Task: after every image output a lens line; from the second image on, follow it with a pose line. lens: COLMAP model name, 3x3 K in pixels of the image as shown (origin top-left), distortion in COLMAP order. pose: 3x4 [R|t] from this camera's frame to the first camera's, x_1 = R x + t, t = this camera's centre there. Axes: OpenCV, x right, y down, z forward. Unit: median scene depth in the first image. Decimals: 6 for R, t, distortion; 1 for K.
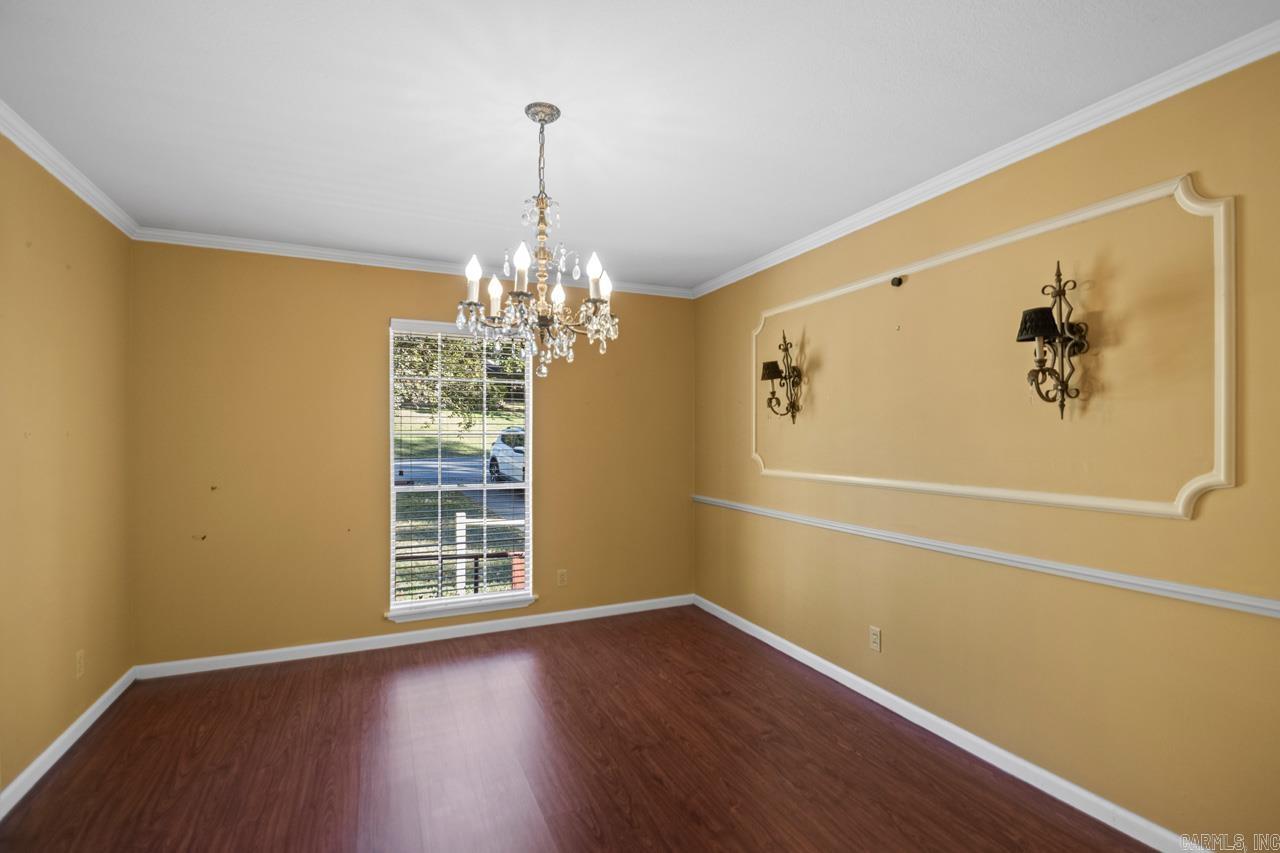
lens RADIAL K [[588.0, 0, 640.0], [0, 588.0, 426.5], [0, 0, 1]] dist [-0.021403, -0.000279]
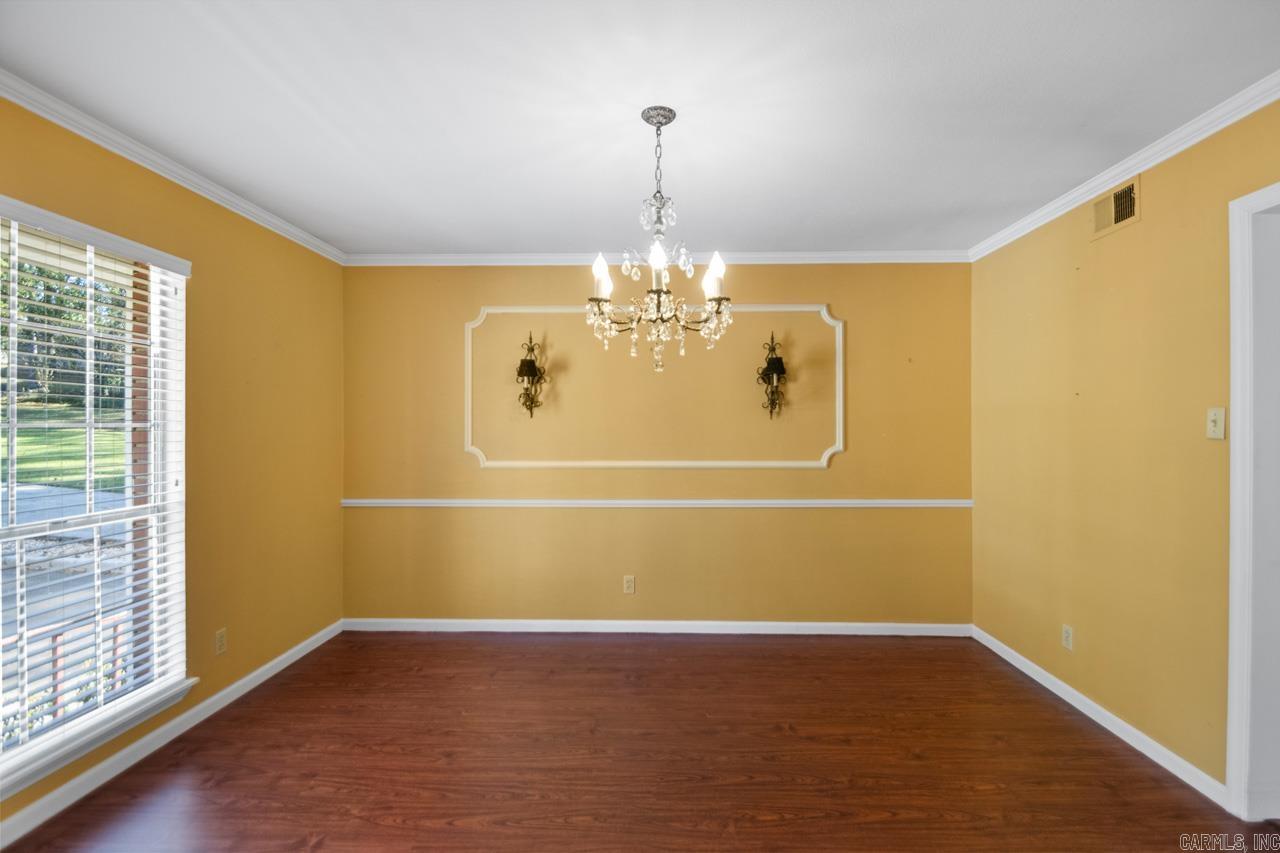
lens RADIAL K [[594.1, 0, 651.2], [0, 594.1, 418.5], [0, 0, 1]] dist [0.001072, -0.001199]
pose [[0.430343, 0.016083, 0.902522, -0.787895], [-0.013103, 0.999847, -0.011569, 0.008147], [-0.902570, -0.006847, 0.430488, 0.394583]]
